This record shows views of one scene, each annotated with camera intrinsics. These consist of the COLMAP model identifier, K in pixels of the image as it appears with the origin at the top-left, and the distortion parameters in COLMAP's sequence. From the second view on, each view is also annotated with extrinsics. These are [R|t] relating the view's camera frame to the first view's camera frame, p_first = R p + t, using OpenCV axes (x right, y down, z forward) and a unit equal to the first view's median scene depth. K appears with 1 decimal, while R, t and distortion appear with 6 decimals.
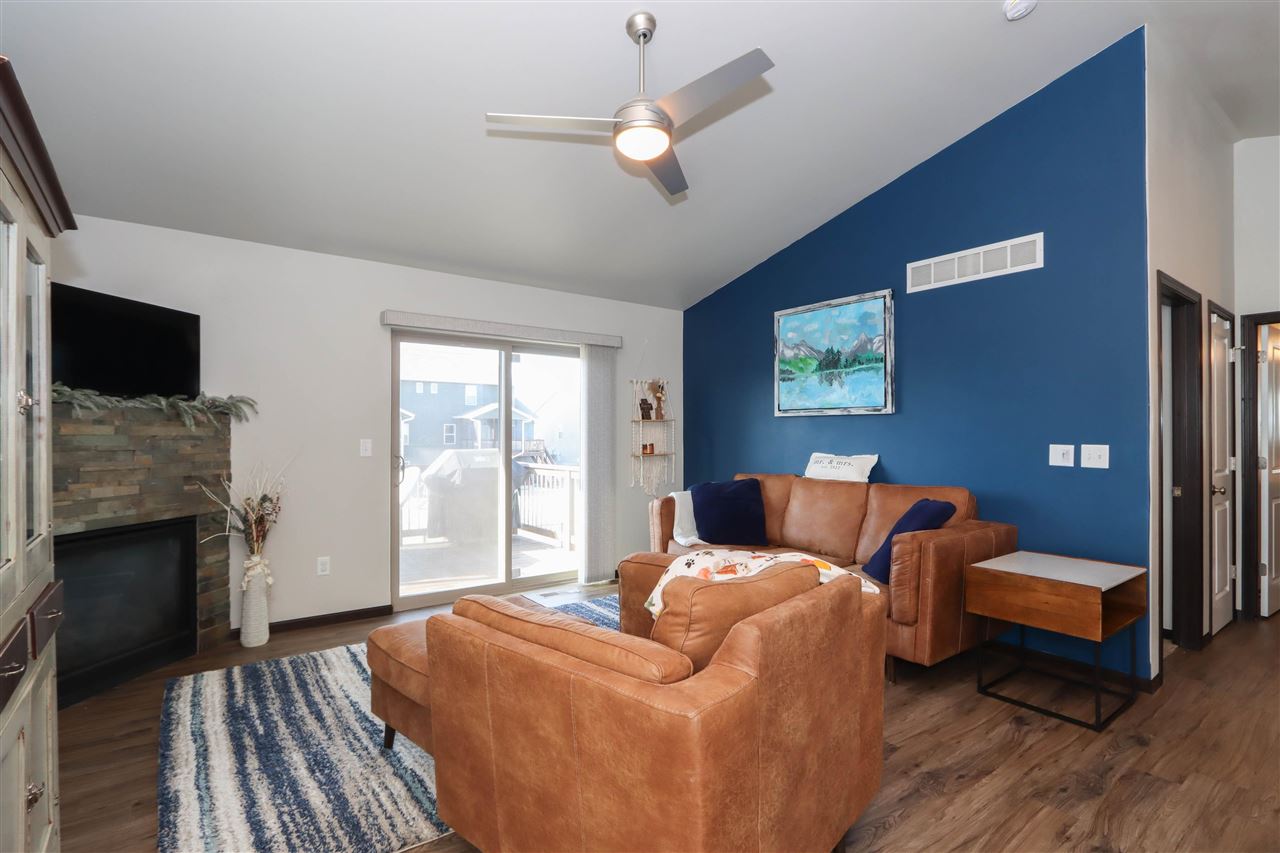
lens RADIAL K [[622.5, 0, 638.5], [0, 622.5, 428.7], [0, 0, 1]] dist [-0.005038, 0.000841]
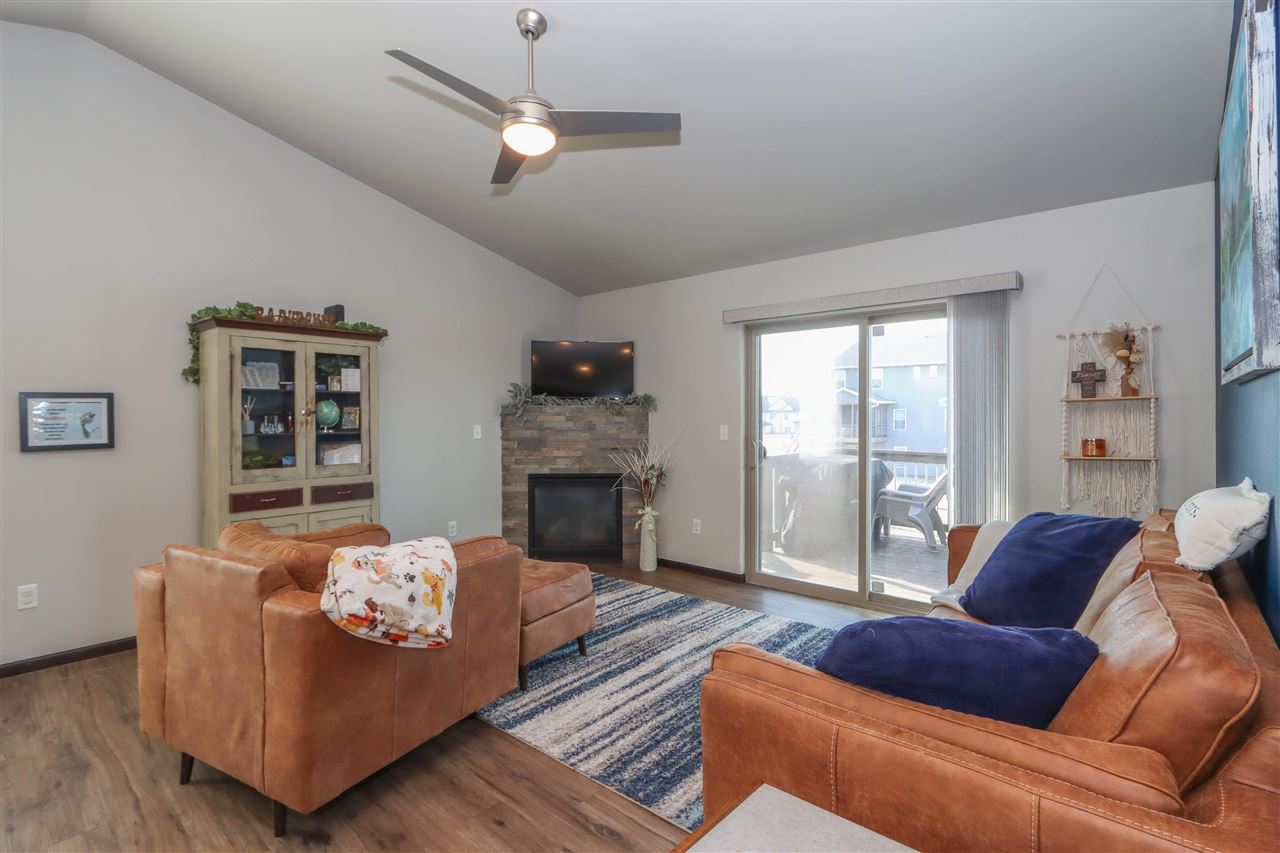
lens RADIAL K [[622.5, 0, 638.3], [0, 622.5, 425.1], [0, 0, 1]] dist [-0.005038, 0.000841]
pose [[0.216576, 0.011144, -0.976202, 0.727959], [0.007028, 0.999891, 0.012973, 0.000287], [0.976240, -0.009670, 0.216474, 0.662028]]
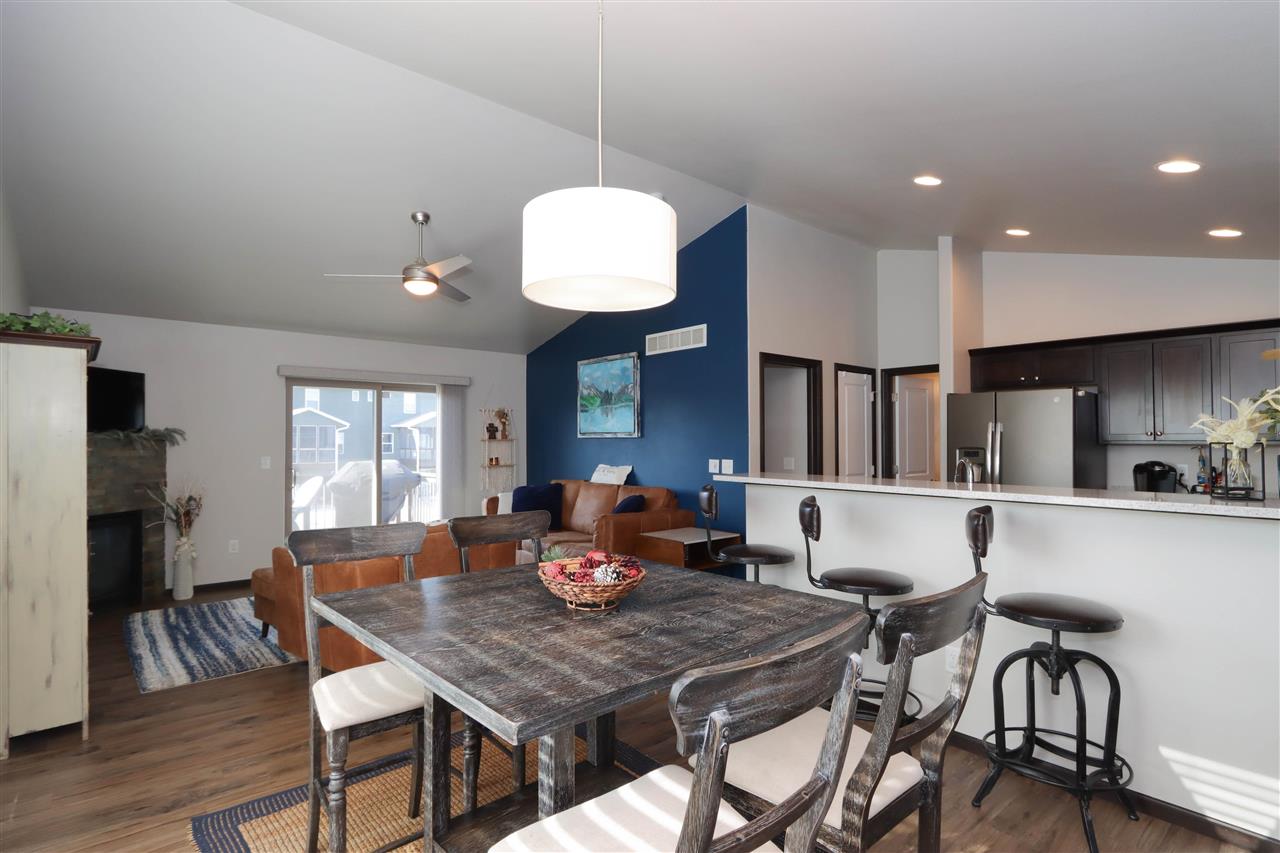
lens RADIAL K [[656.0, 0, 638.5], [0, 656.0, 428.6], [0, 0, 1]] dist [0.006708, 0.000691]
pose [[0.998394, -0.002233, 0.056613, 0.355153], [0.002767, 0.999952, -0.009351, -0.033637], [-0.056589, 0.009492, 0.998352, -0.594219]]
